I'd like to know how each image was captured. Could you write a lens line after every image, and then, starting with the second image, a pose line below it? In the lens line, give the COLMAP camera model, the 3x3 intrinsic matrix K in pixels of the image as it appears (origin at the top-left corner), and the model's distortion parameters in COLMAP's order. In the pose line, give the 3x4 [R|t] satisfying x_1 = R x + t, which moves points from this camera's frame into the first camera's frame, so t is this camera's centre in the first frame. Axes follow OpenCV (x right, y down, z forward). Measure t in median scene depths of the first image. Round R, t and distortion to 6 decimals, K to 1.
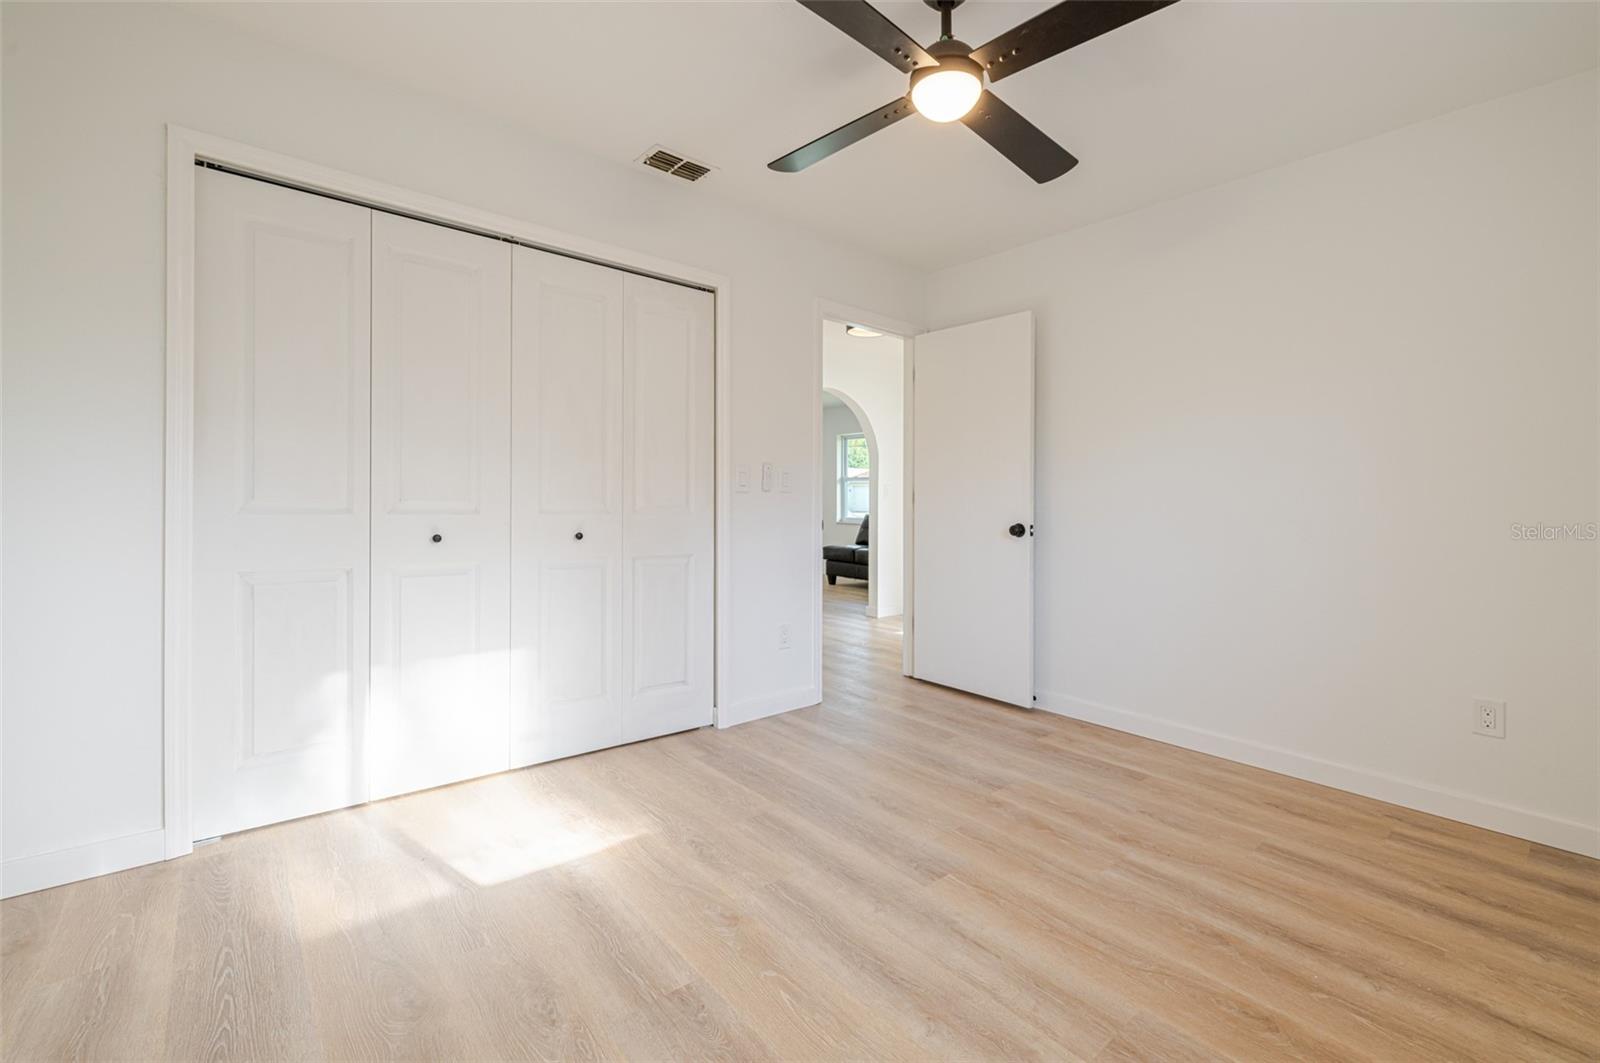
lens RADIAL K [[691.5, 0, 808.6], [0, 691.5, 505.6], [0, 0, 1]] dist [0.005111, 0.000022]
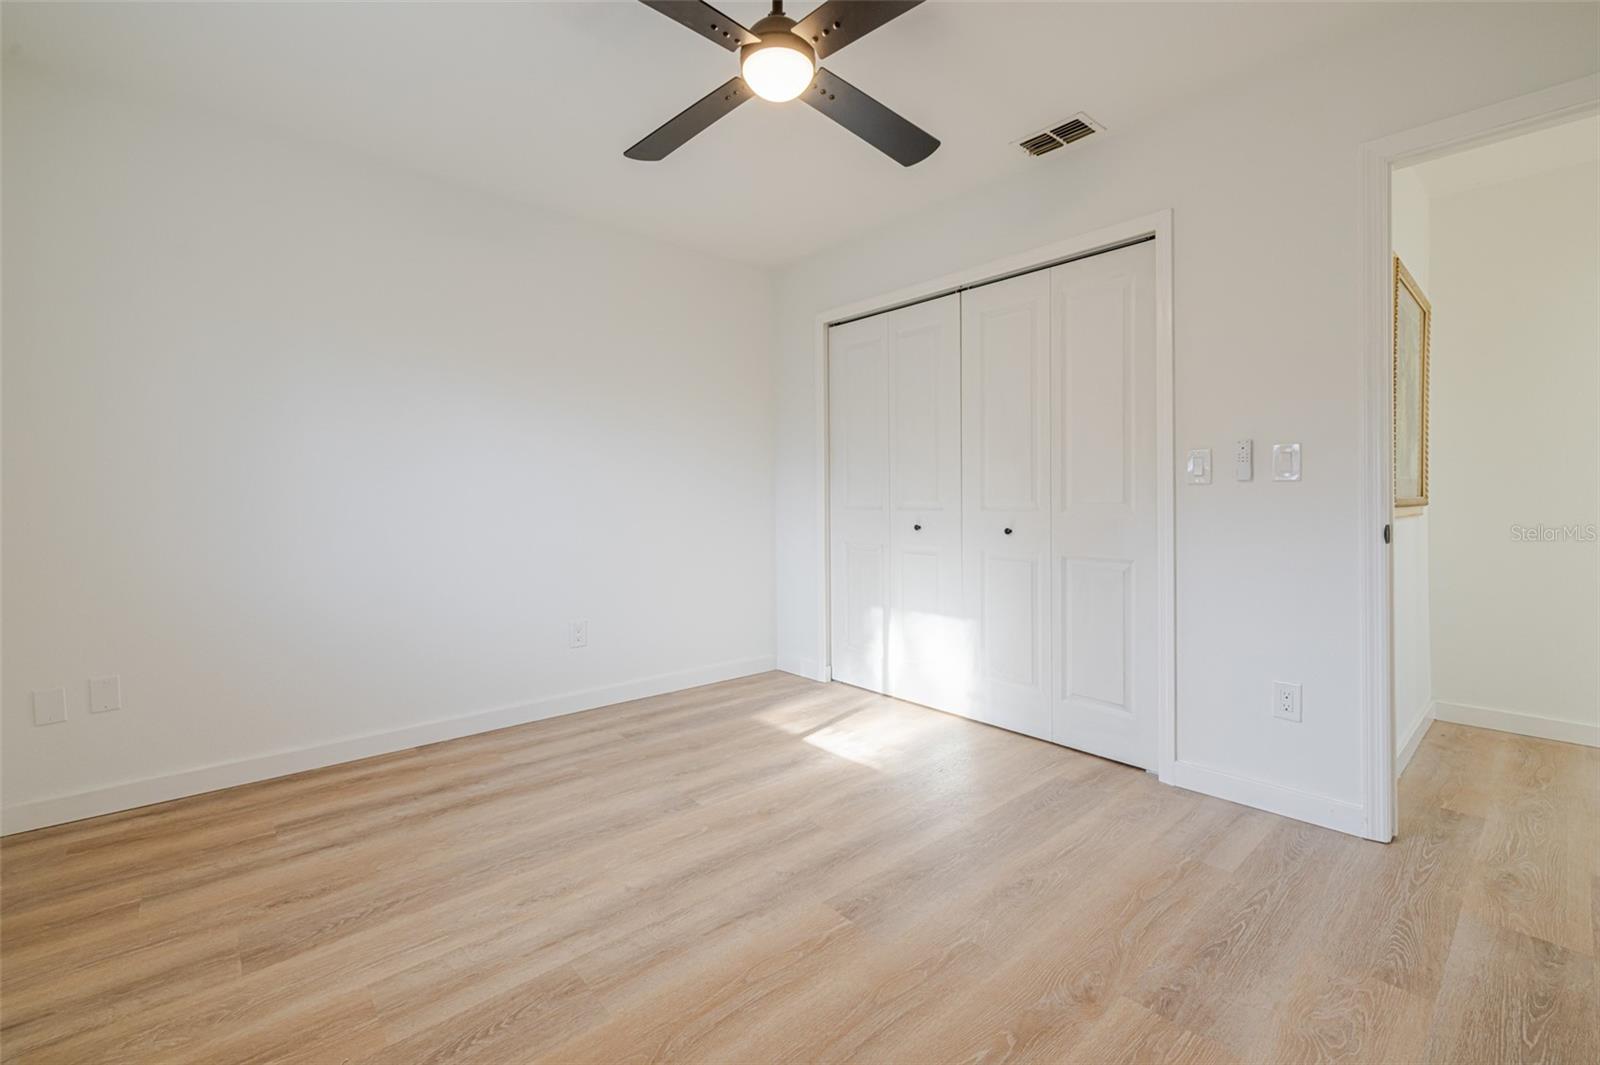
lens RADIAL K [[691.5, 0, 805.3], [0, 691.5, 519.0], [0, 0, 1]] dist [0.005111, 0.000022]
pose [[0.008724, 0.011449, -0.999896, 0.962196], [-0.001351, 0.999934, 0.011437, 0.015988], [0.999961, 0.001251, 0.008739, 0.844382]]
